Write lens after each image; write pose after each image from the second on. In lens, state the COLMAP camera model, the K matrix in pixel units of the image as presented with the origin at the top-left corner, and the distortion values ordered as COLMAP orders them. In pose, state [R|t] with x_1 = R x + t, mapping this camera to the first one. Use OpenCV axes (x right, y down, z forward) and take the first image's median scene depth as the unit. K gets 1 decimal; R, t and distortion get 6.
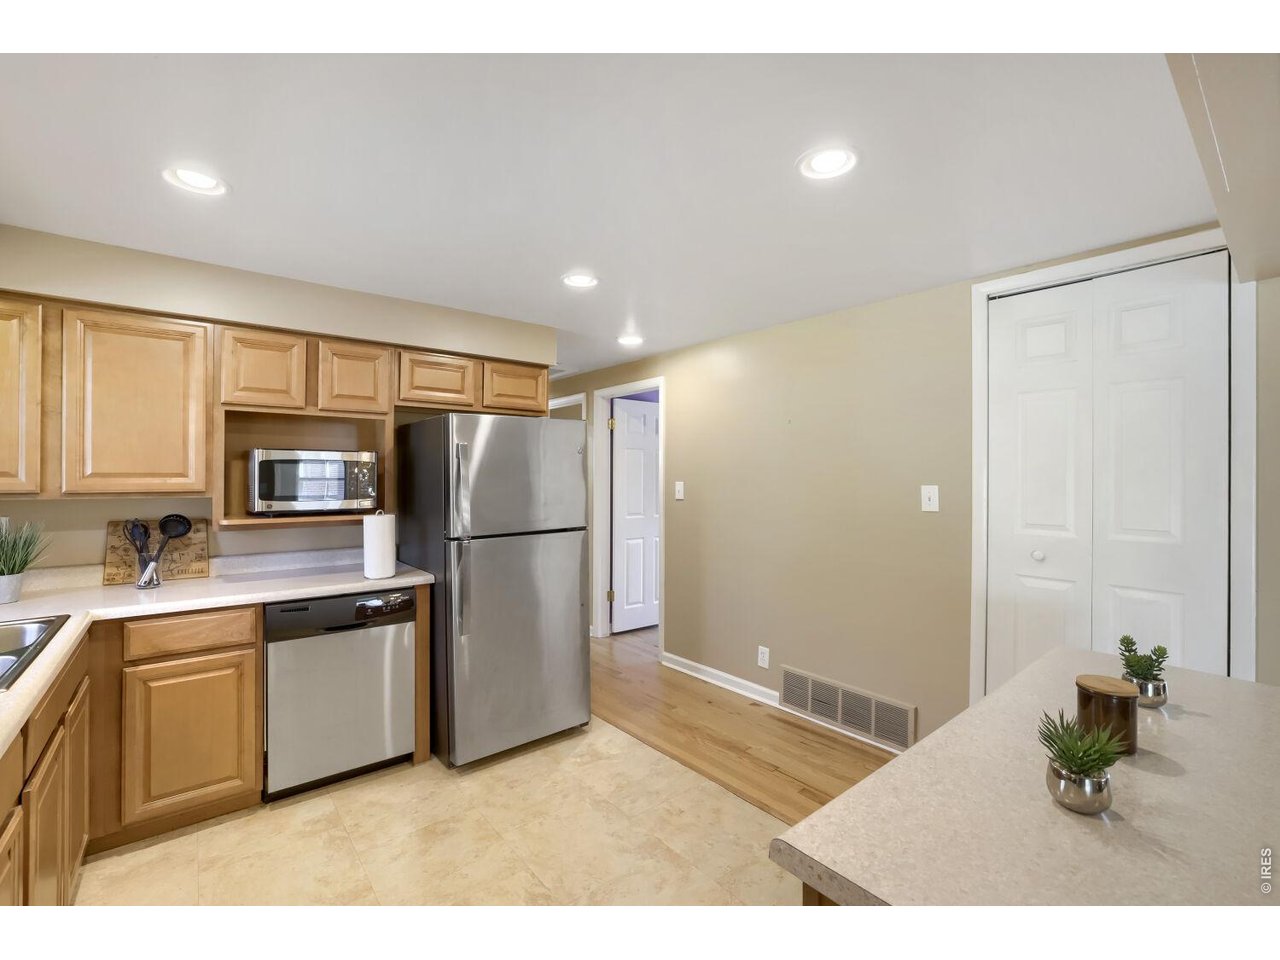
lens RADIAL K [[559.5, 0, 633.4], [0, 559.5, 479.2], [0, 0, 1]] dist [-0.041125, 0.013553]
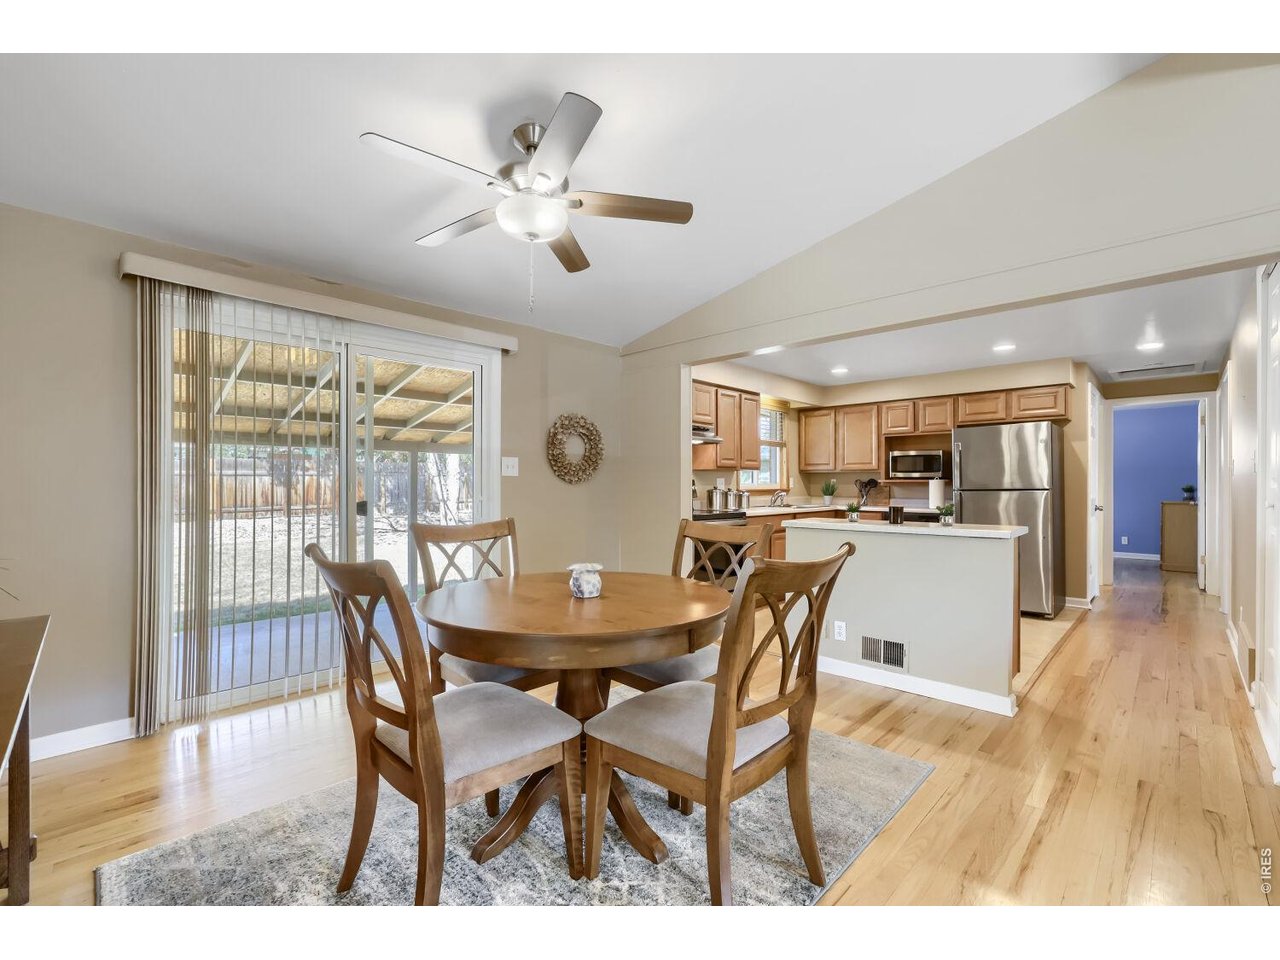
lens RADIAL K [[585.5, 0, 625.8], [0, 585.5, 485.7], [0, 0, 1]] dist [-0.002634, 0.000464]
pose [[0.146252, -0.001406, -0.989246, 1.774413], [-0.002664, 0.999995, -0.001815, 0.108354], [0.989244, 0.002901, 0.146247, -0.573434]]
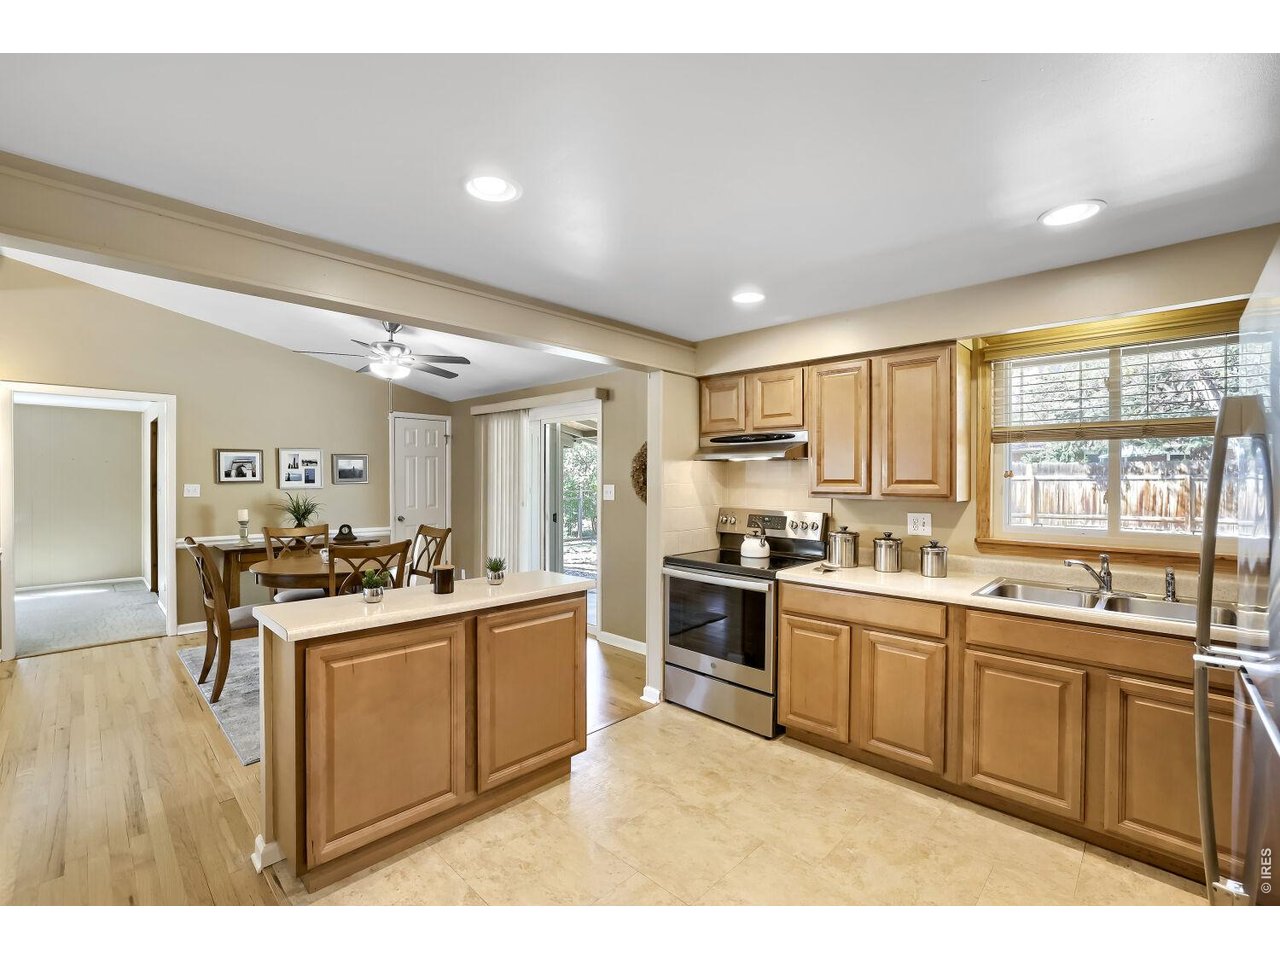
lens RADIAL K [[559.5, 0, 633.4], [0, 559.5, 479.2], [0, 0, 1]] dist [-0.041125, 0.013553]
pose [[-0.991624, -0.003590, -0.129106, 0.073529], [-0.003751, 0.999992, 0.001002, -0.007875], [0.129102, 0.001478, -0.991630, 1.475965]]
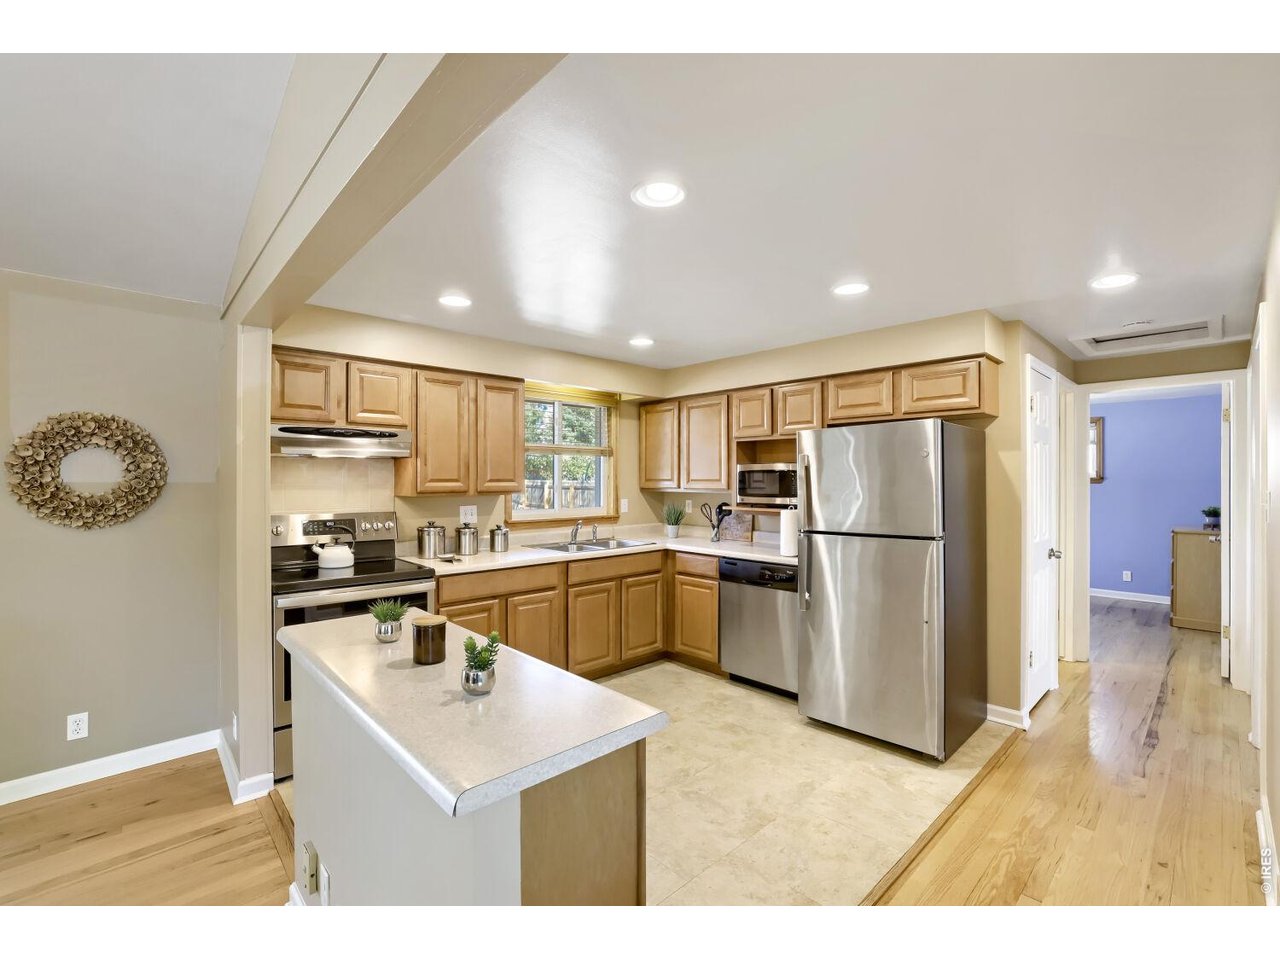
lens RADIAL K [[559.5, 0, 633.4], [0, 559.5, 479.2], [0, 0, 1]] dist [-0.041125, 0.013553]
pose [[0.076259, -0.002491, -0.997085, 0.972379], [-0.003352, 0.999991, -0.002755, -0.004815], [0.997082, 0.003553, 0.076250, 0.572641]]
